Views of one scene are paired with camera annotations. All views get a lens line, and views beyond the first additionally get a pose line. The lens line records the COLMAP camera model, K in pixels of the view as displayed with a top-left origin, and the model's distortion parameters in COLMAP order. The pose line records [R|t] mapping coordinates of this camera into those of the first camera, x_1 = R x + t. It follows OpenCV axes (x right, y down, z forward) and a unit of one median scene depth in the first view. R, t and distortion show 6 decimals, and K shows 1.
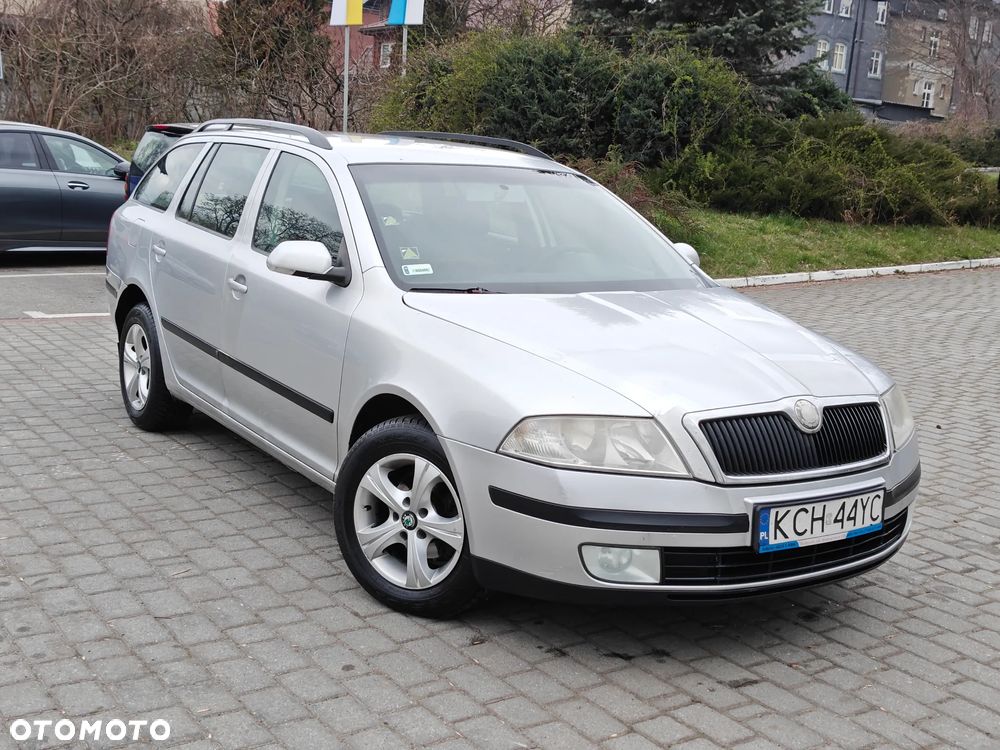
lens RADIAL K [[1188.3, 0, 500.0], [0, 1188.3, 375.0], [0, 0, 1]] dist [0.167848, -0.512892]
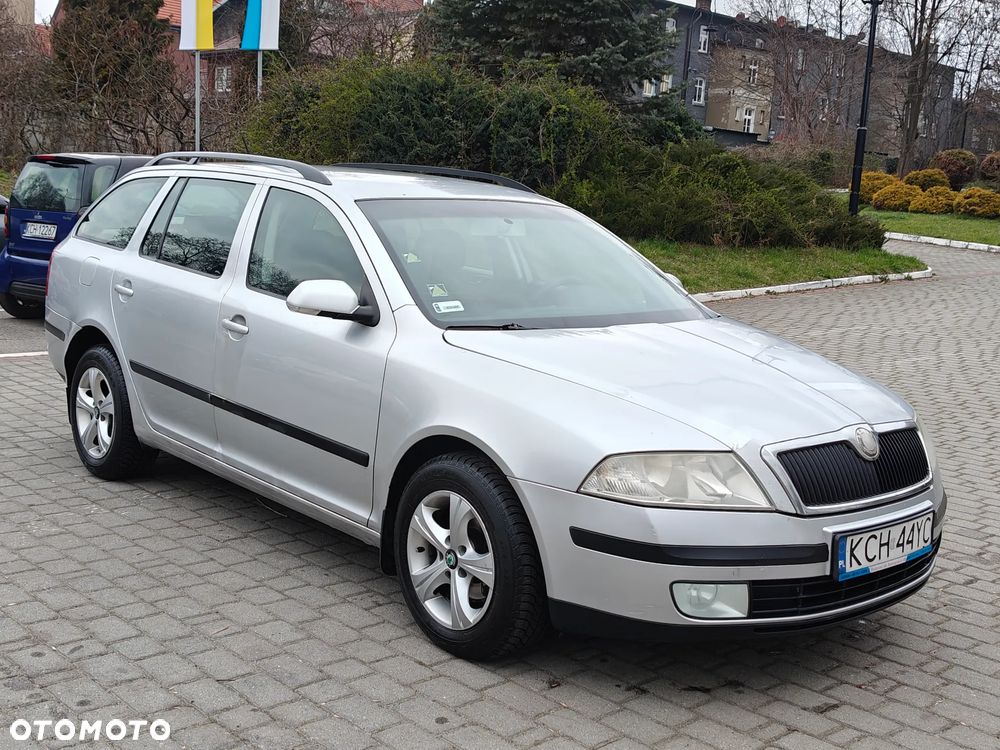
lens RADIAL K [[1181.7, 0, 504.0], [0, 1181.7, 385.5], [0, 0, 1]] dist [0.172748, -0.547013]
pose [[0.989389, -0.031502, 0.141837, -0.148004], [0.032914, 0.999429, -0.007618, -0.013436], [-0.141516, 0.012206, 0.989861, 0.022165]]
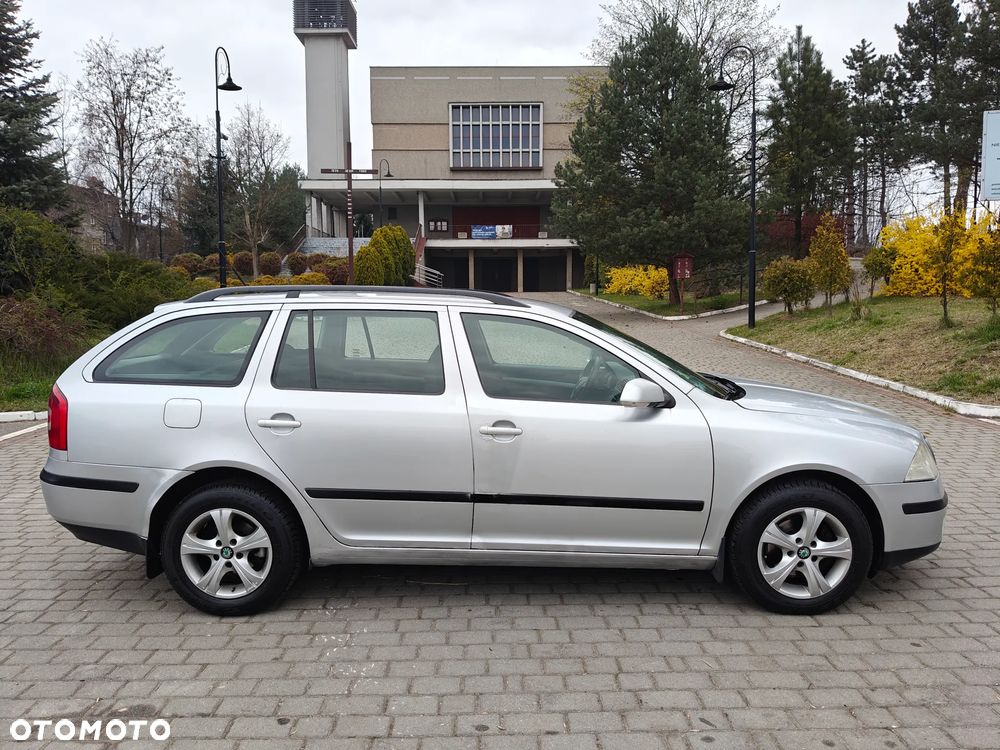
lens RADIAL K [[775.2, 0, 500.9], [0, 775.2, 396.2], [0, 0, 1]] dist [0.037754, -0.091034]
pose [[0.558618, -0.171578, 0.811485, -0.835558], [0.187029, 0.979229, 0.078297, -0.171046], [-0.808063, 0.108033, 0.579105, 0.593781]]
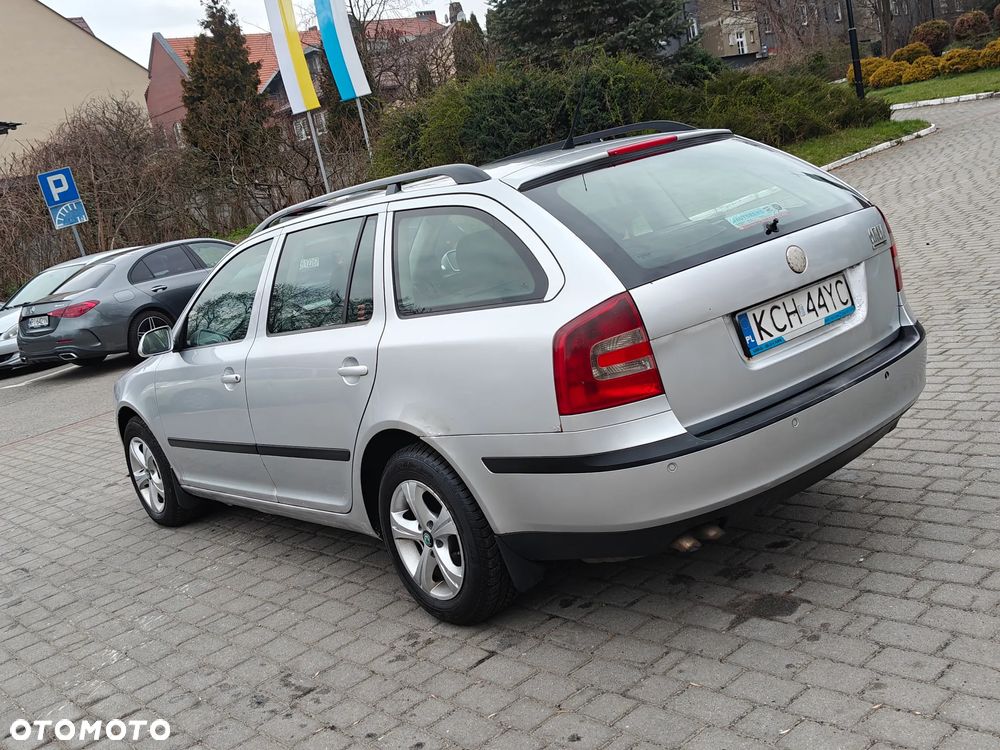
lens RADIAL K [[1052.5, 0, 498.0], [0, 1052.5, 383.5], [0, 0, 1]] dist [0.114917, -0.302794]
pose [[0.958349, -0.279359, 0.059386, -0.443318], [0.278699, 0.960185, 0.019286, 0.052896], [-0.062409, -0.001932, 0.998049, -0.498754]]
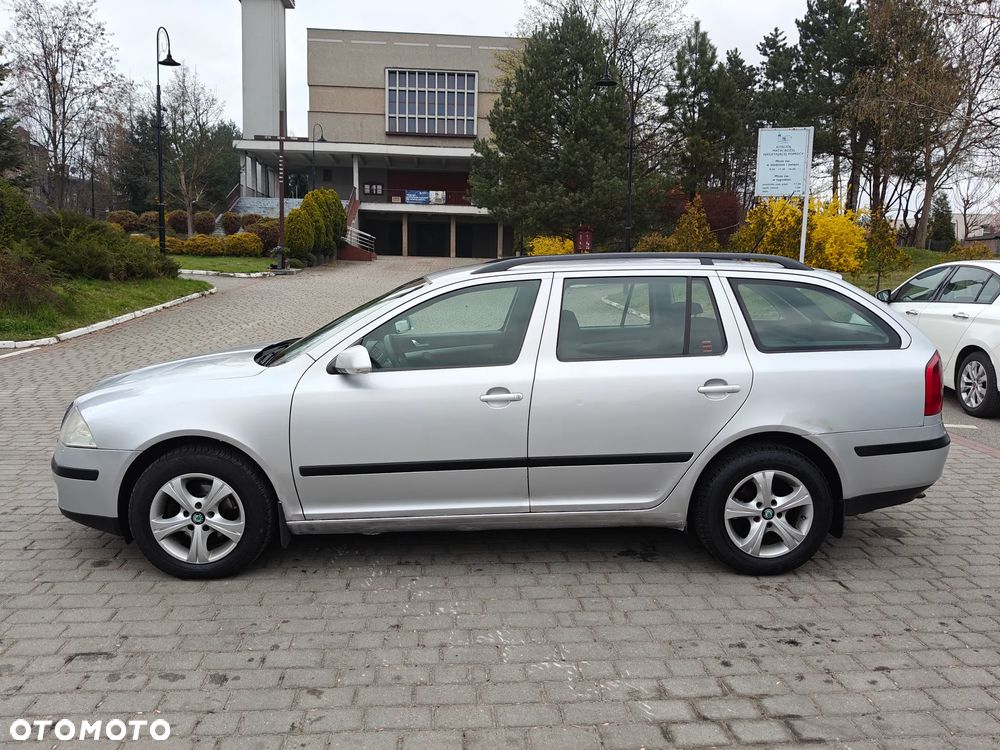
lens RADIAL K [[779.4, 0, 505.8], [0, 779.4, 387.8], [0, 0, 1]] dist [0.025571, -0.074776]
pose [[0.493051, -0.190419, 0.848906, -1.269321], [0.163704, 0.978630, 0.124437, -0.106210], [-0.854460, 0.077615, 0.513687, 0.092892]]
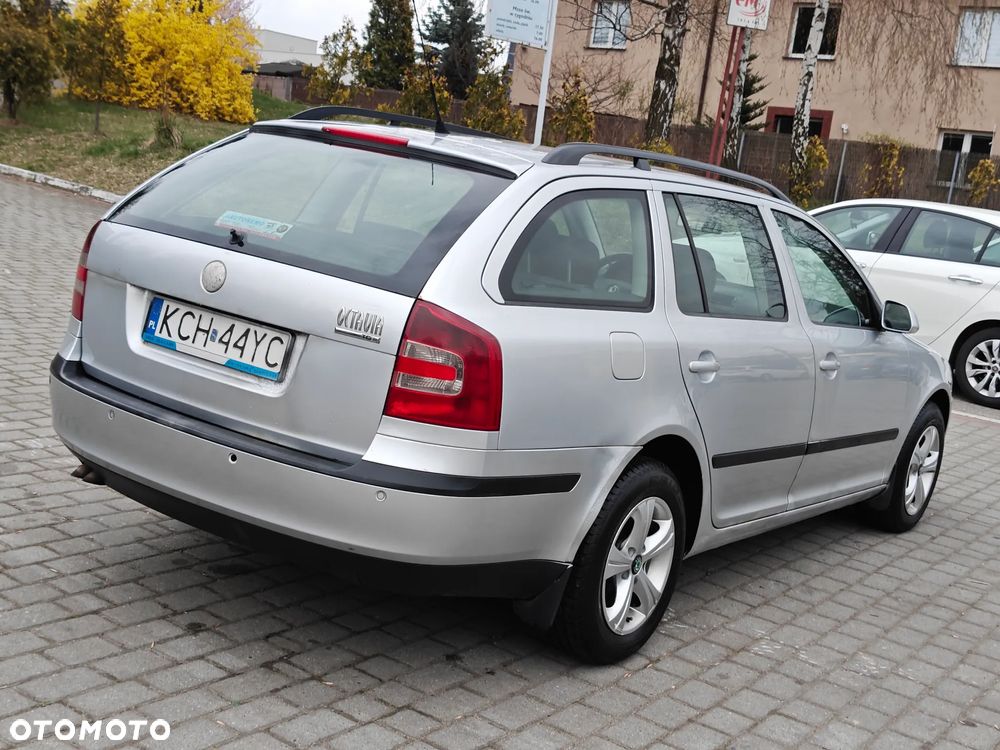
lens RADIAL K [[1295.7, 0, 492.6], [0, 1295.7, 373.3], [0, 0, 1]] dist [0.186991, -0.601803]
pose [[-0.344443, -0.263483, 0.901075, -1.087621], [0.002384, 0.959559, 0.281496, -0.368722], [-0.938804, 0.099107, -0.329885, 1.639361]]
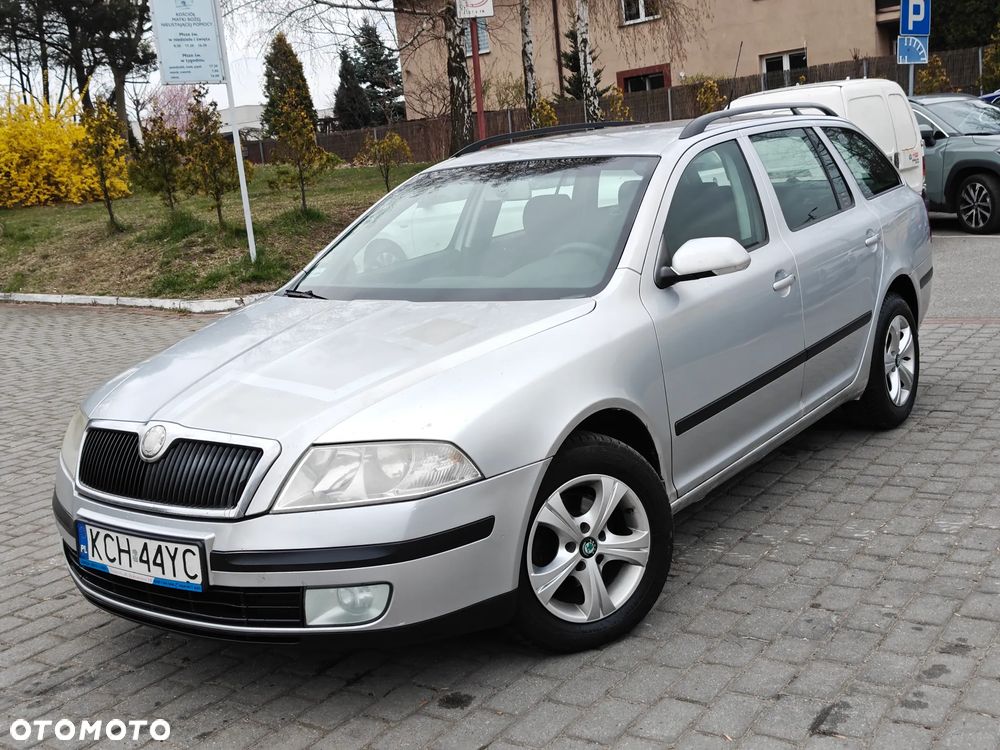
lens RADIAL K [[1146.7, 0, 500.0], [0, 1146.7, 375.0], [0, 0, 1]] dist [0.132675, -0.352292]
pose [[-0.366171, -0.195552, 0.909768, -1.399301], [0.230860, 0.928014, 0.292393, -0.256871], [-0.901456, 0.317095, -0.294667, 0.997568]]
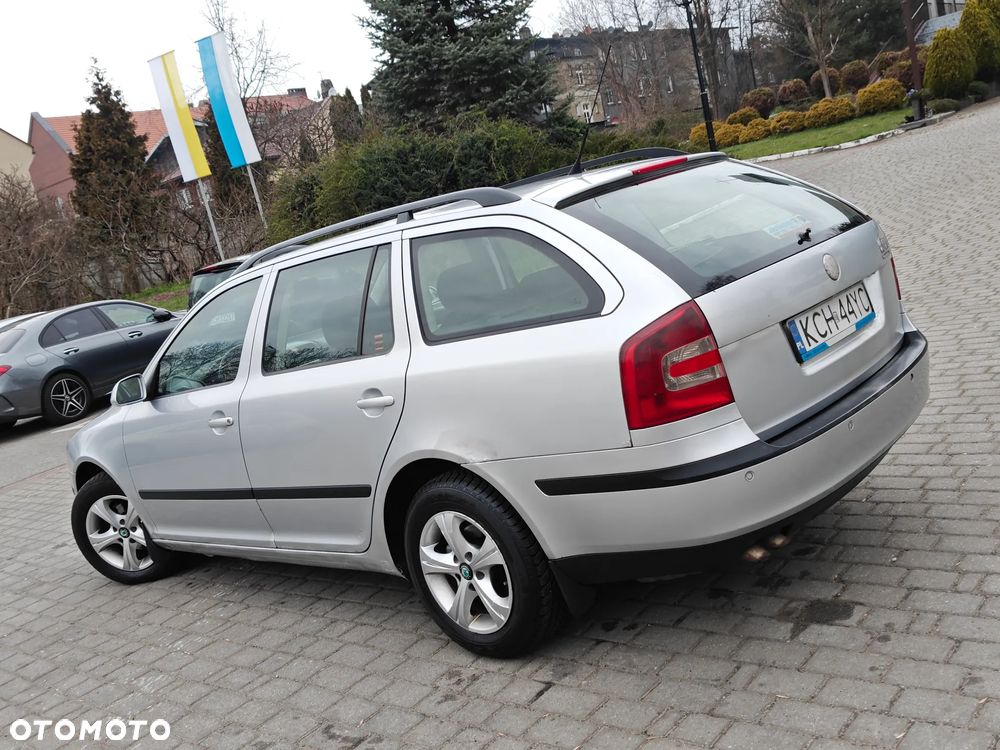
lens RADIAL K [[979.0, 0, 500.0], [0, 979.0, 375.0], [0, 0, 1]] dist [0.087215, -0.214630]
pose [[0.926324, -0.322056, 0.195460, -0.548950], [0.327334, 0.944892, 0.005583, 0.035098], [-0.186487, 0.058809, 0.980696, -0.420619]]
